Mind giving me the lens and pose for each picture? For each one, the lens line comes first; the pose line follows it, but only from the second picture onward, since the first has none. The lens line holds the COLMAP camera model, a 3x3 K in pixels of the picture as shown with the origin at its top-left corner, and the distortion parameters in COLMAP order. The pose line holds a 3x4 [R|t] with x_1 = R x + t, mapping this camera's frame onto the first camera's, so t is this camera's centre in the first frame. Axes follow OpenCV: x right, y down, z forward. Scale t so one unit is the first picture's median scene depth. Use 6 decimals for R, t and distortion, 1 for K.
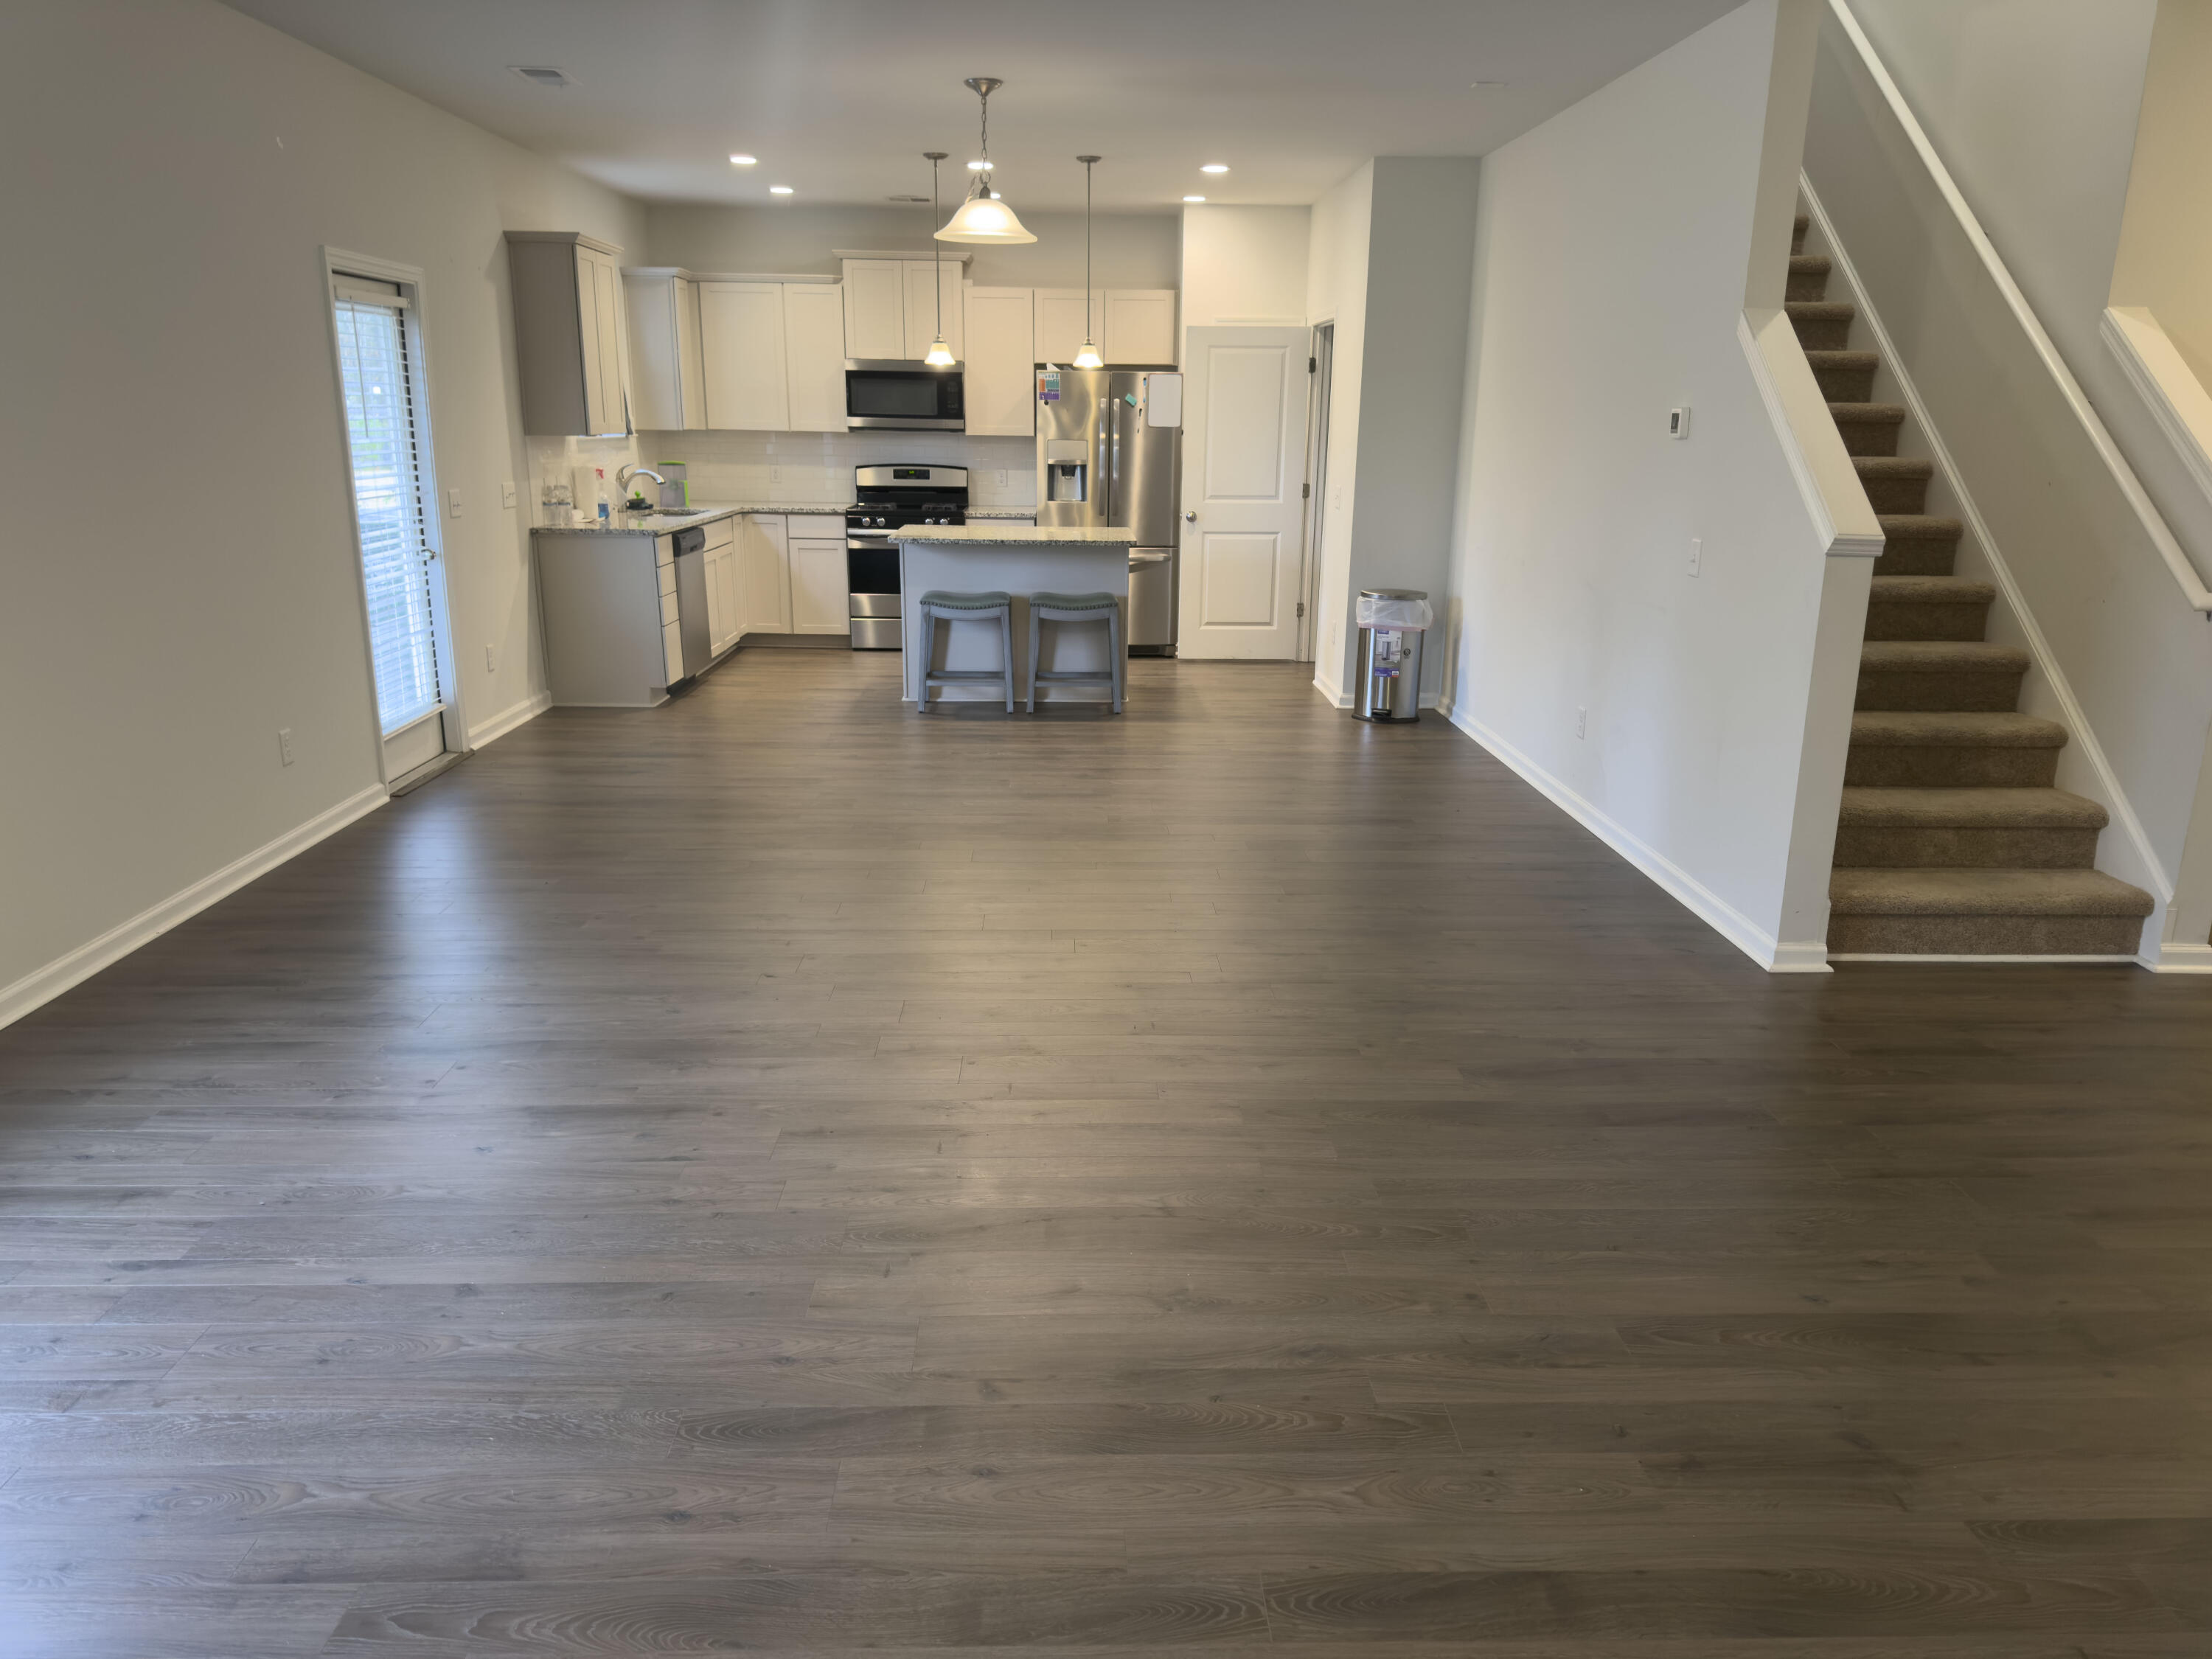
lens RADIAL K [[1544.4, 0, 1135.9], [0, 1544.4, 846.8], [0, 0, 1]] dist [0.082671, -0.080825]
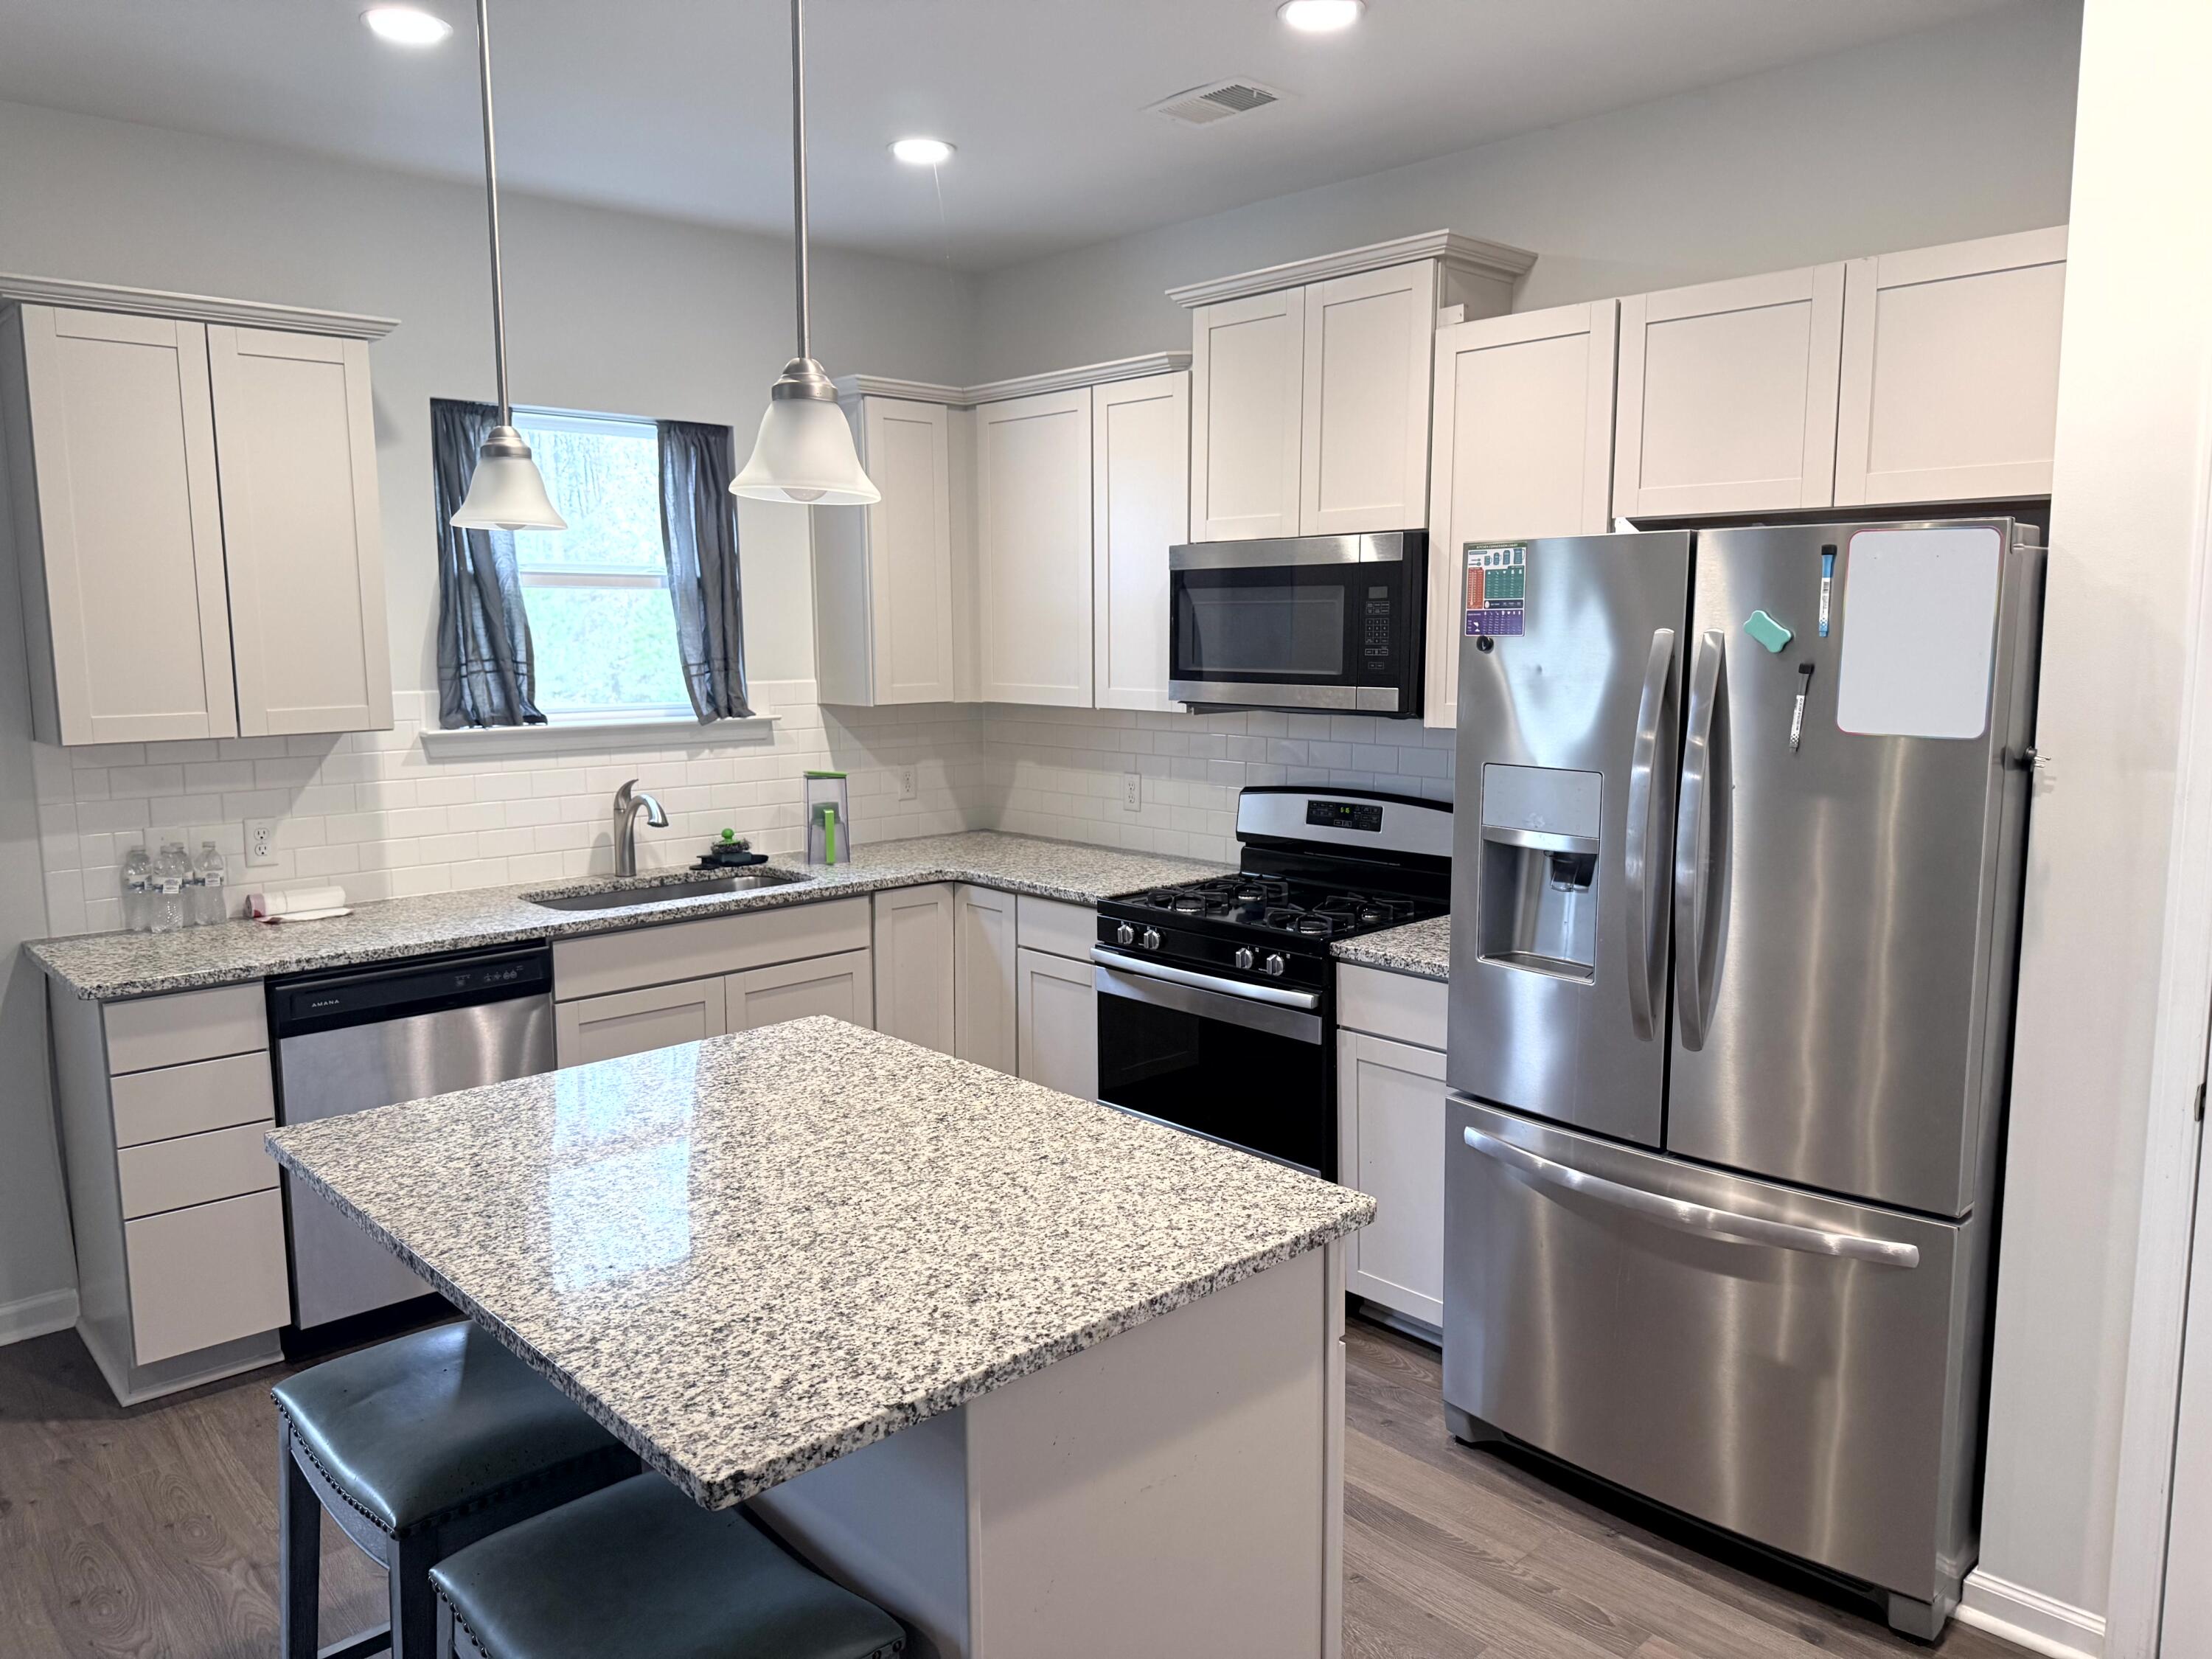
lens RADIAL K [[1544.4, 0, 1116.8], [0, 1544.4, 831.0], [0, 0, 1]] dist [0.082671, -0.080825]
pose [[0.652292, 0.087091, -0.752947, 0.121235], [-0.191634, 0.980053, -0.052656, -0.217556], [0.733342, 0.178638, 0.655971, 0.746607]]
